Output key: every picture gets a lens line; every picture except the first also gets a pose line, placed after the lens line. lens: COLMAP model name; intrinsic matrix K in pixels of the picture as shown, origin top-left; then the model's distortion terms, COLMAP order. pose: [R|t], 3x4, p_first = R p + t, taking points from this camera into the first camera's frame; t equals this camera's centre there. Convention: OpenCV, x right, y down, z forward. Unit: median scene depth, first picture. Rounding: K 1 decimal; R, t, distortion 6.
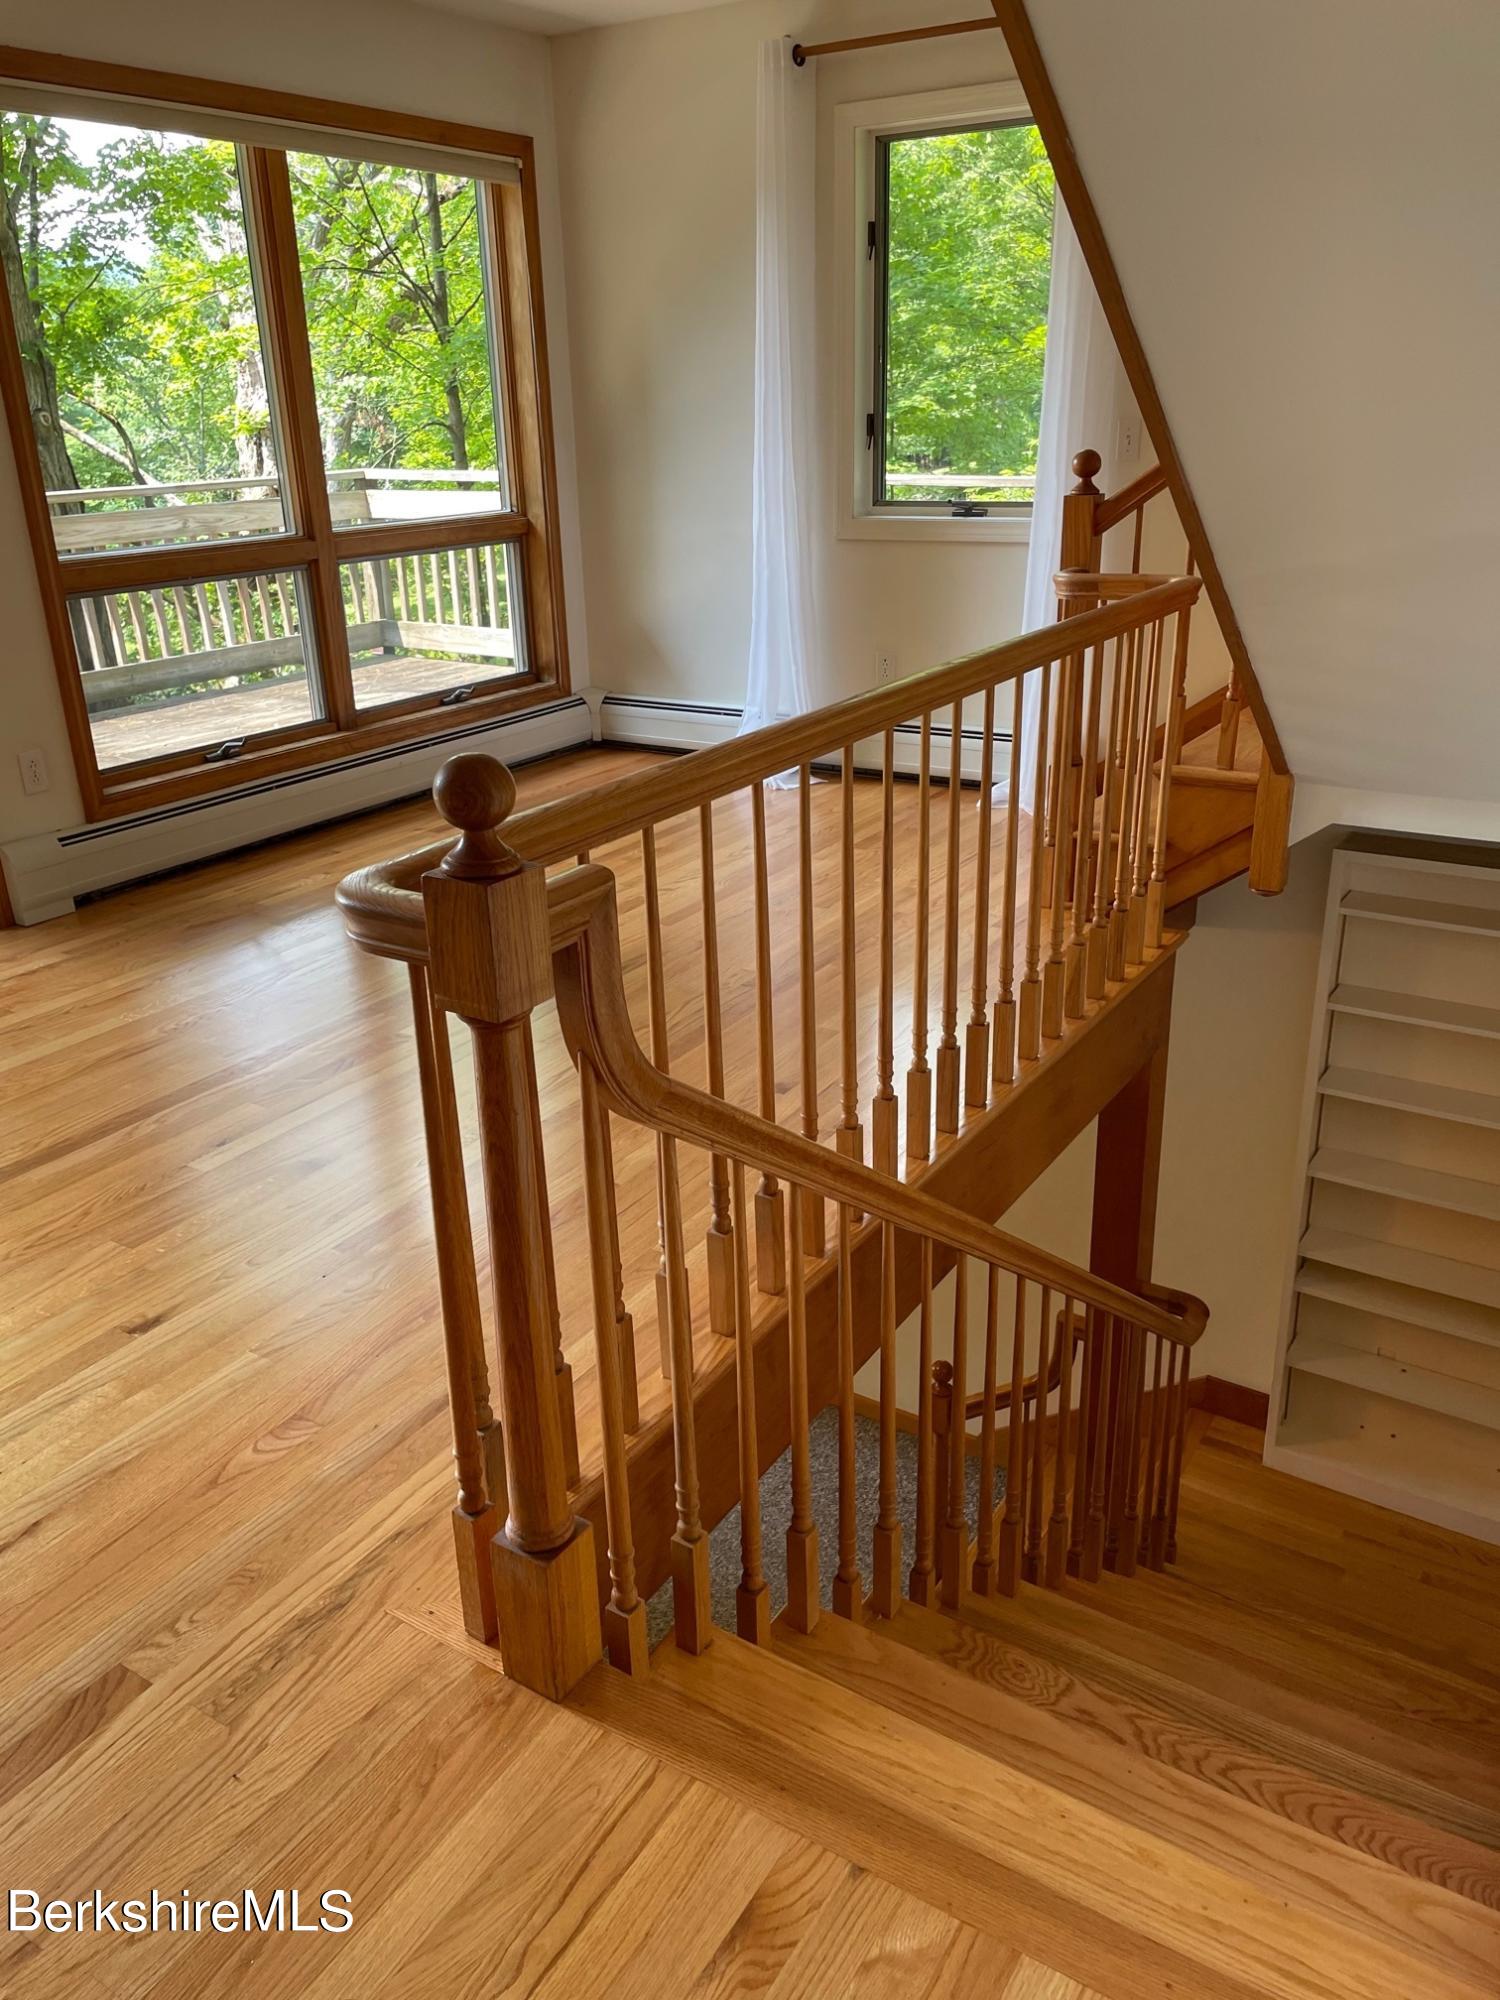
lens RADIAL K [[1533.7, 0, 744.2], [0, 1533.7, 1005.2], [0, 0, 1]] dist [0.083124, -0.067903]
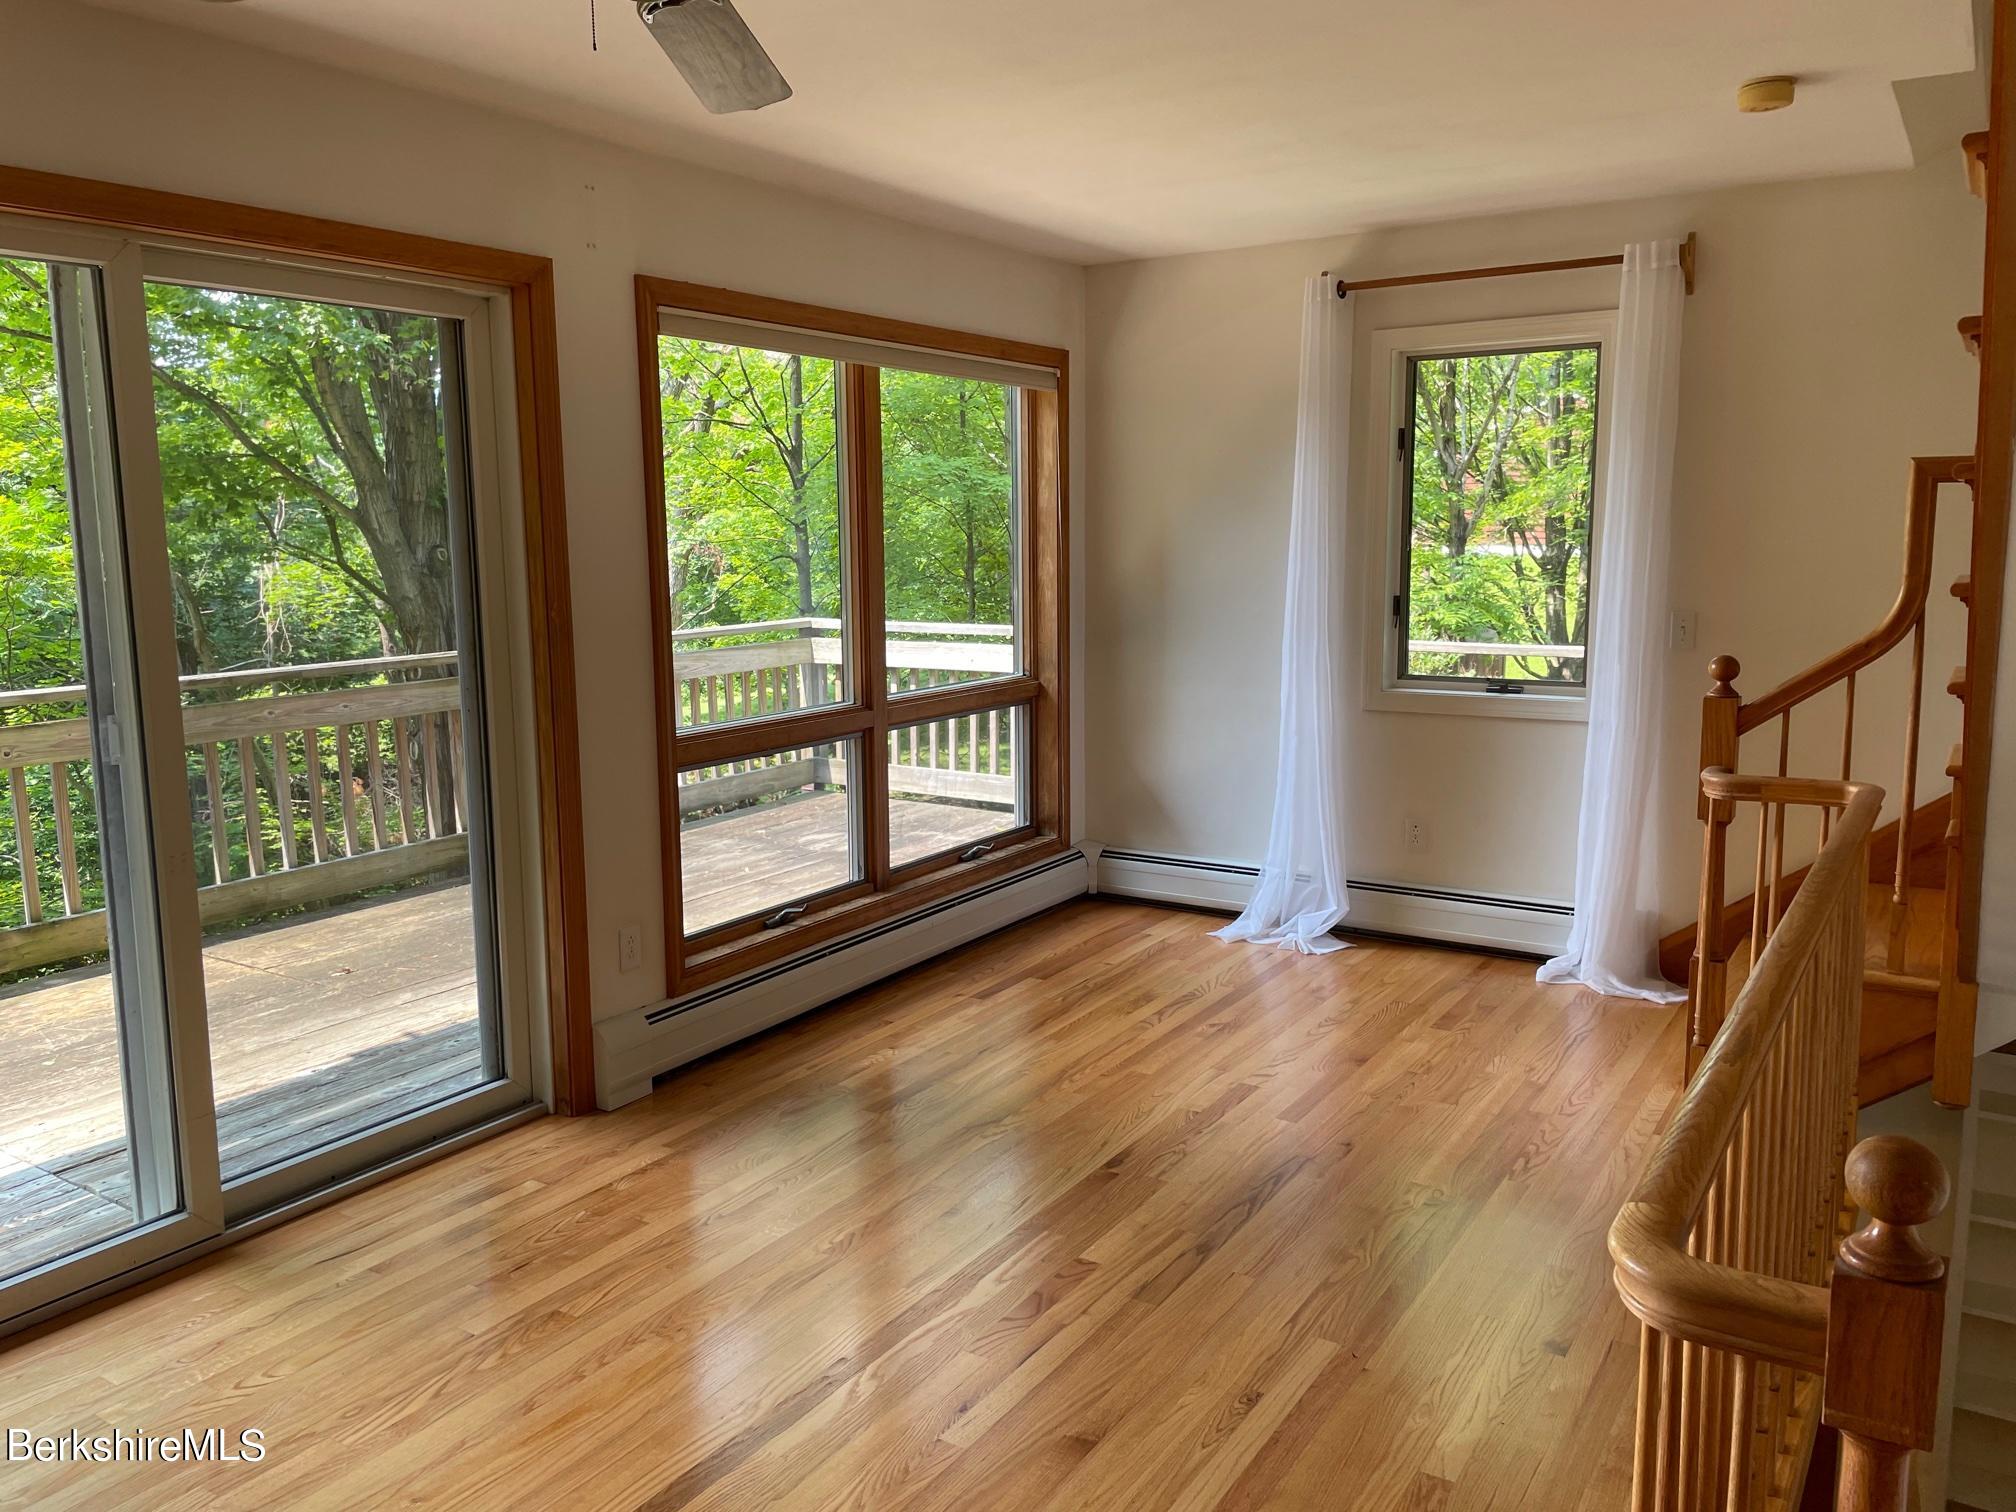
lens RADIAL K [[1546.0, 0, 1007.3], [0, 1546.0, 748.7], [0, 0, 1]] dist [0.083124, -0.067903]
pose [[0.999854, 0.015949, 0.006212, -0.186246], [-0.014139, 0.974165, -0.225395, -0.044889], [-0.009646, 0.225275, 0.974248, 0.015402]]
